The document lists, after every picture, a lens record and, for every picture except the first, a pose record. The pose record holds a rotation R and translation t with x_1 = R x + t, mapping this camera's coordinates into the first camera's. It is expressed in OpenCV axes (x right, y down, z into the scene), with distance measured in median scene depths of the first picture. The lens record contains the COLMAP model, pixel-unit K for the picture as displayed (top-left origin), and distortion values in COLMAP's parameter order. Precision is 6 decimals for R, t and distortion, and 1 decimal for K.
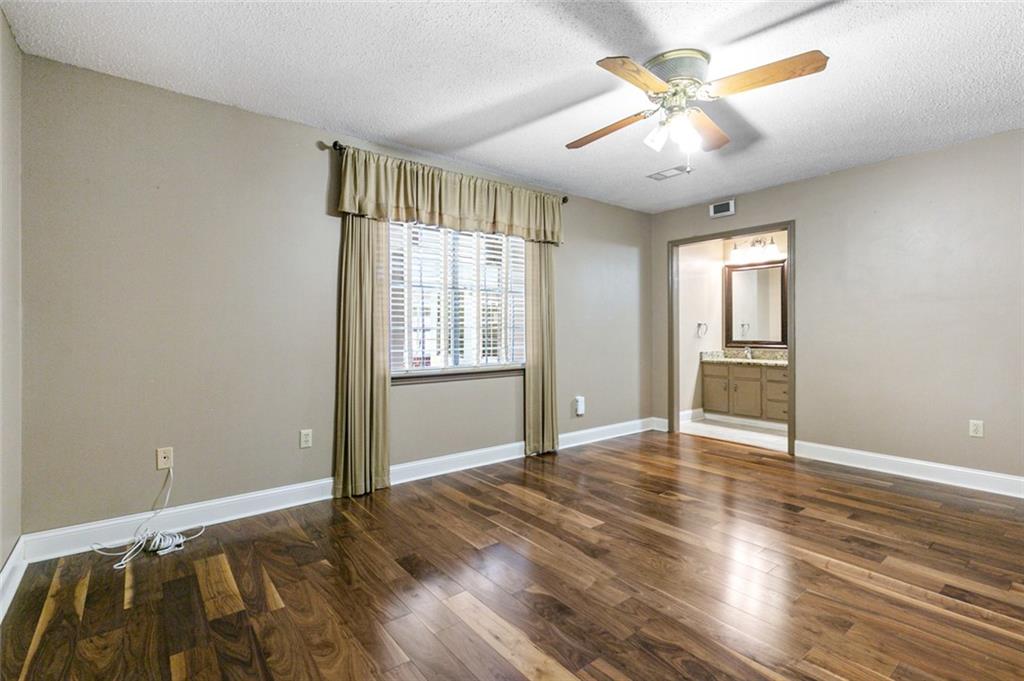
lens RADIAL K [[474.8, 0, 511.7], [0, 474.8, 330.8], [0, 0, 1]] dist [-0.001460, -0.000612]
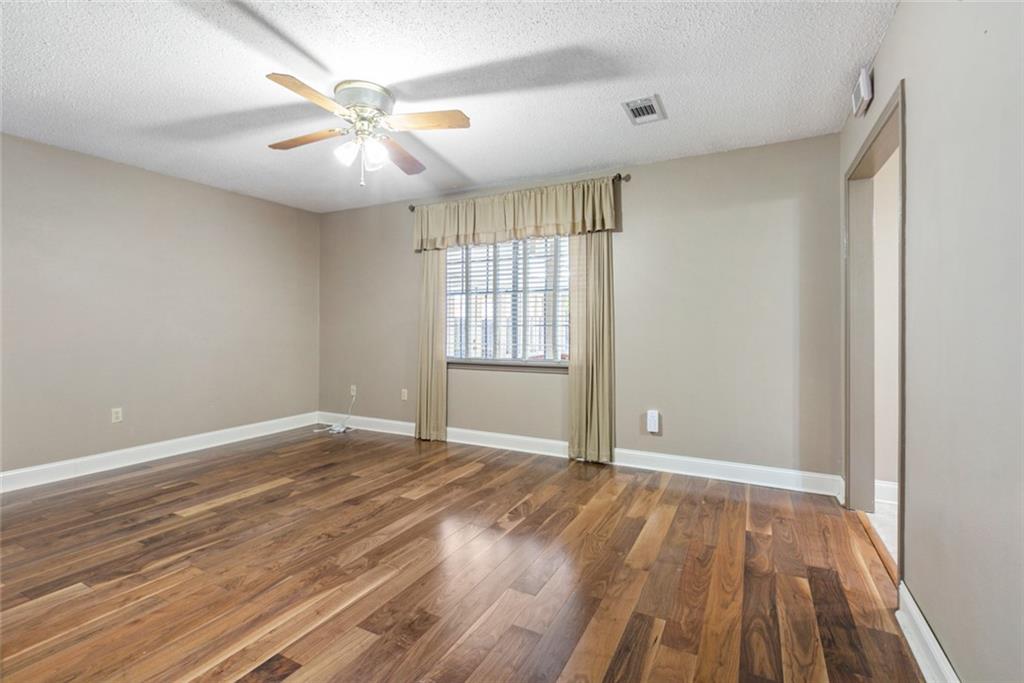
lens RADIAL K [[474.8, 0, 511.7], [0, 474.8, 331.8], [0, 0, 1]] dist [-0.001460, -0.000612]
pose [[0.397461, 0.011449, -0.917547, 1.163382], [0.002578, 0.999904, 0.013594, -0.010446], [0.917615, -0.007769, 0.397394, 0.671592]]
